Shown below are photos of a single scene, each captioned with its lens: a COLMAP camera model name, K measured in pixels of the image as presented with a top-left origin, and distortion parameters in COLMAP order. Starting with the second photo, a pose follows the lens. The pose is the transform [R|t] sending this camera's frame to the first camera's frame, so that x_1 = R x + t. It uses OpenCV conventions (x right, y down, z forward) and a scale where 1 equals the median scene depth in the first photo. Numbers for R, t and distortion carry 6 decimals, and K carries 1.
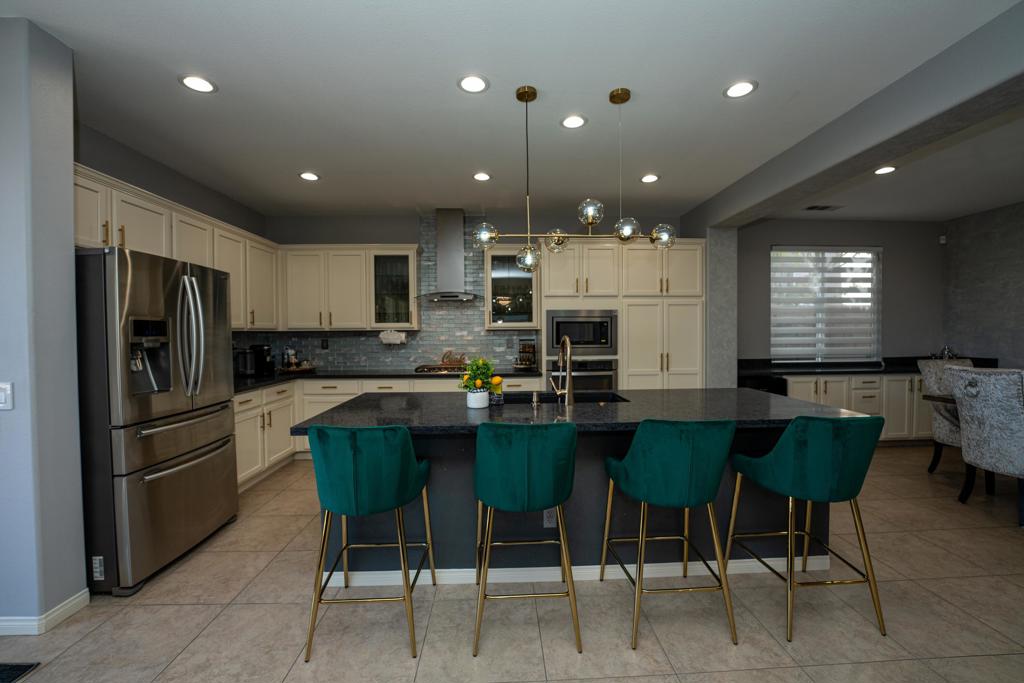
lens RADIAL K [[413.0, 0, 514.2], [0, 413.0, 340.9], [0, 0, 1]] dist [-0.029606, 0.003876]
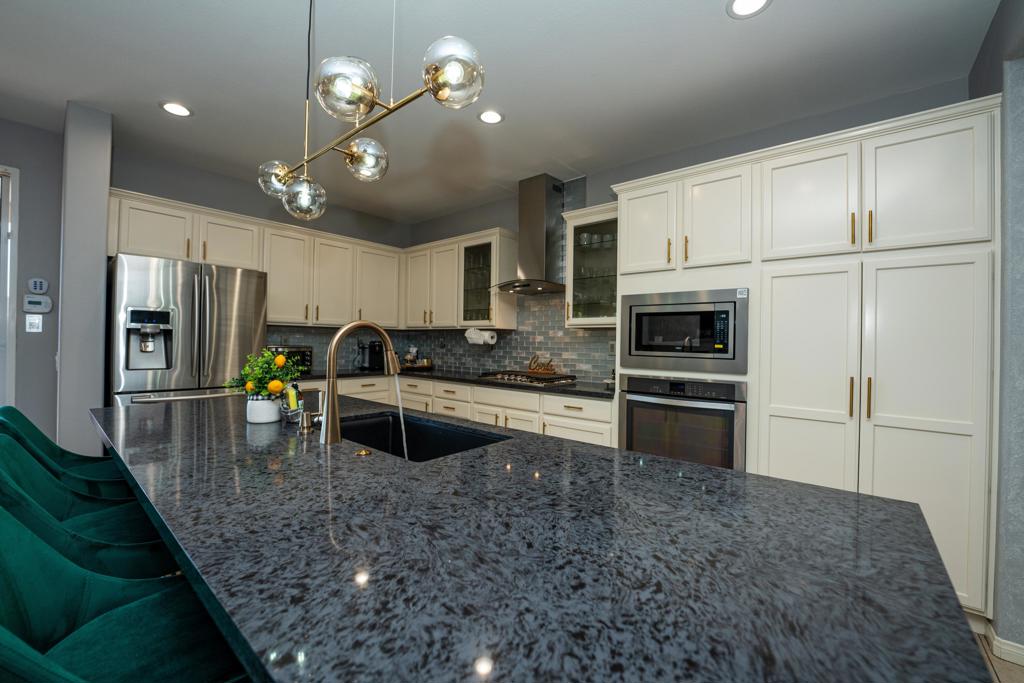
lens RADIAL K [[413.0, 0, 514.2], [0, 413.0, 340.9], [0, 0, 1]] dist [-0.029606, 0.003876]
pose [[0.742948, 0.017526, -0.669120, 0.370515], [-0.034556, 0.999328, -0.012193, 0.008581], [0.668457, 0.032181, 0.743054, 0.403523]]
